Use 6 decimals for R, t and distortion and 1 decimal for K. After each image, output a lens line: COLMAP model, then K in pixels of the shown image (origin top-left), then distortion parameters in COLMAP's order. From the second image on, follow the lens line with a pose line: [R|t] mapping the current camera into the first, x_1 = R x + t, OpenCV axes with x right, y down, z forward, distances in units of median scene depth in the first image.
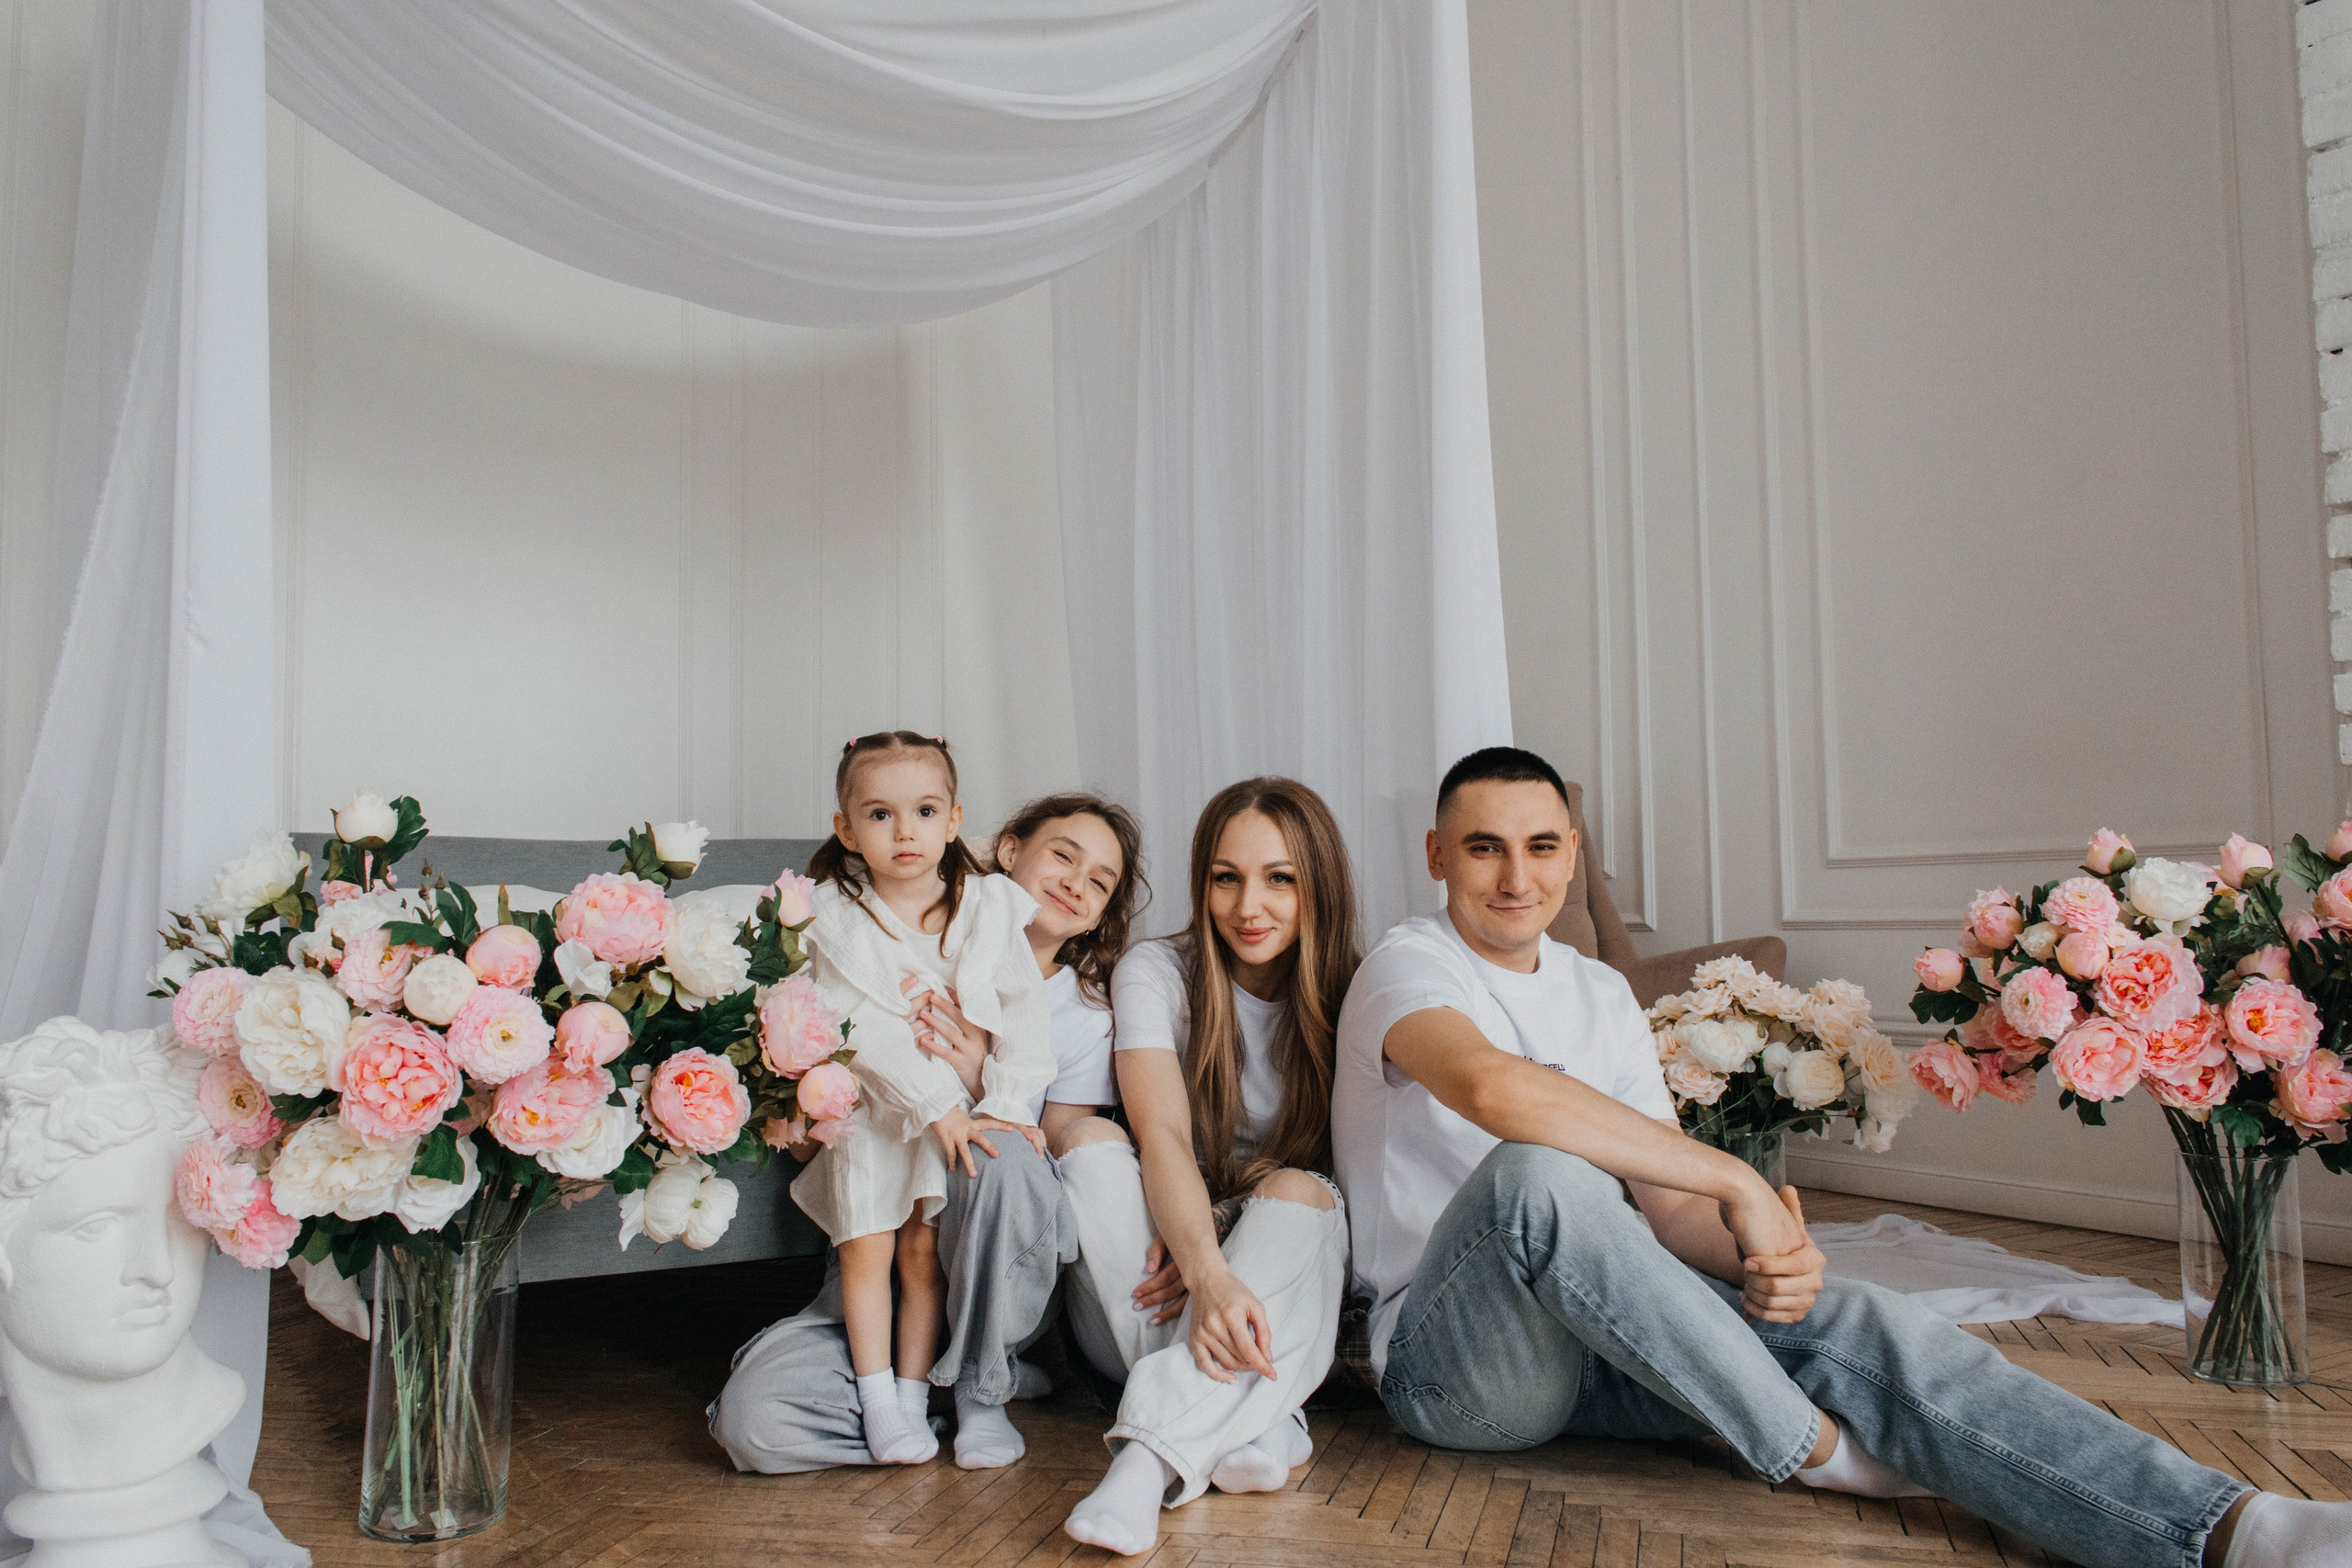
lens RADIAL K [[1876.3, 0, 1194.0], [0, 1876.3, 773.4], [0, 0, 1]] dist [0.030680, 0.006838]
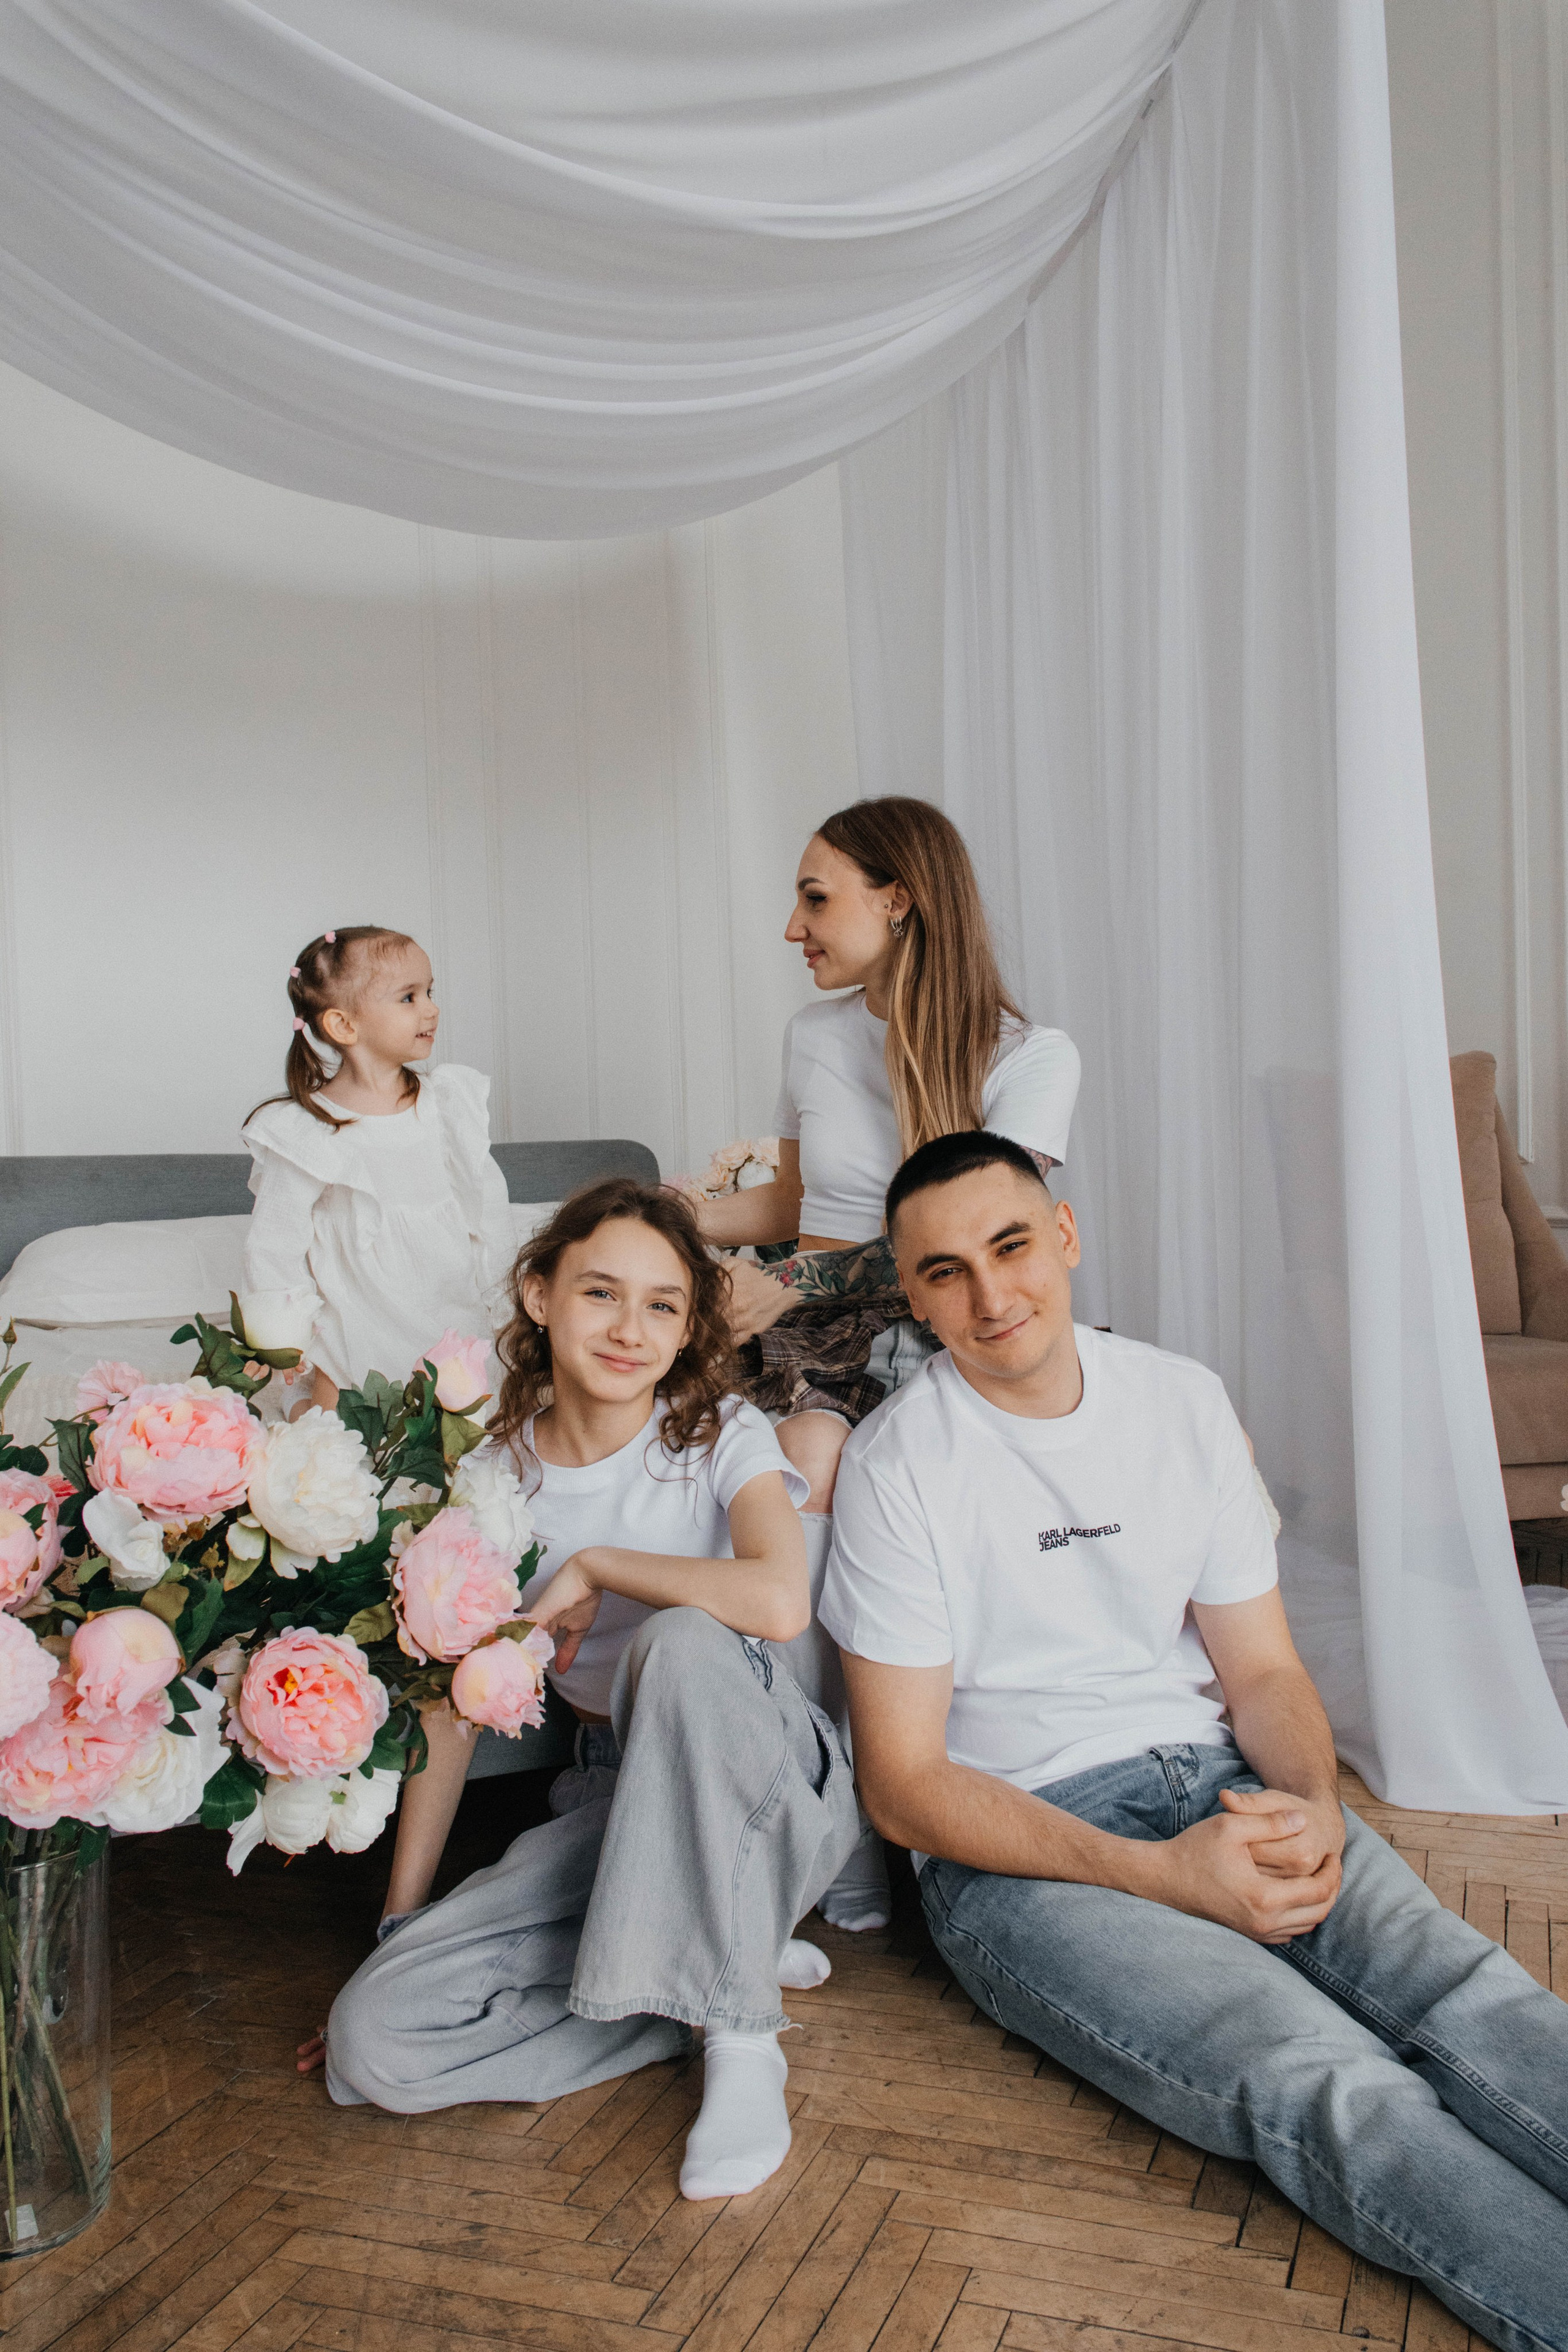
lens RADIAL K [[1876.4, 0, 782.0], [0, 1876.4, 1167.3], [0, 0, 1]] dist [0.030680, 0.006838]
pose [[0.991954, -0.014472, -0.125771, -0.000777], [0.026948, 0.994815, 0.098063, -0.083321], [0.123700, -0.100663, 0.987201, 0.345611]]
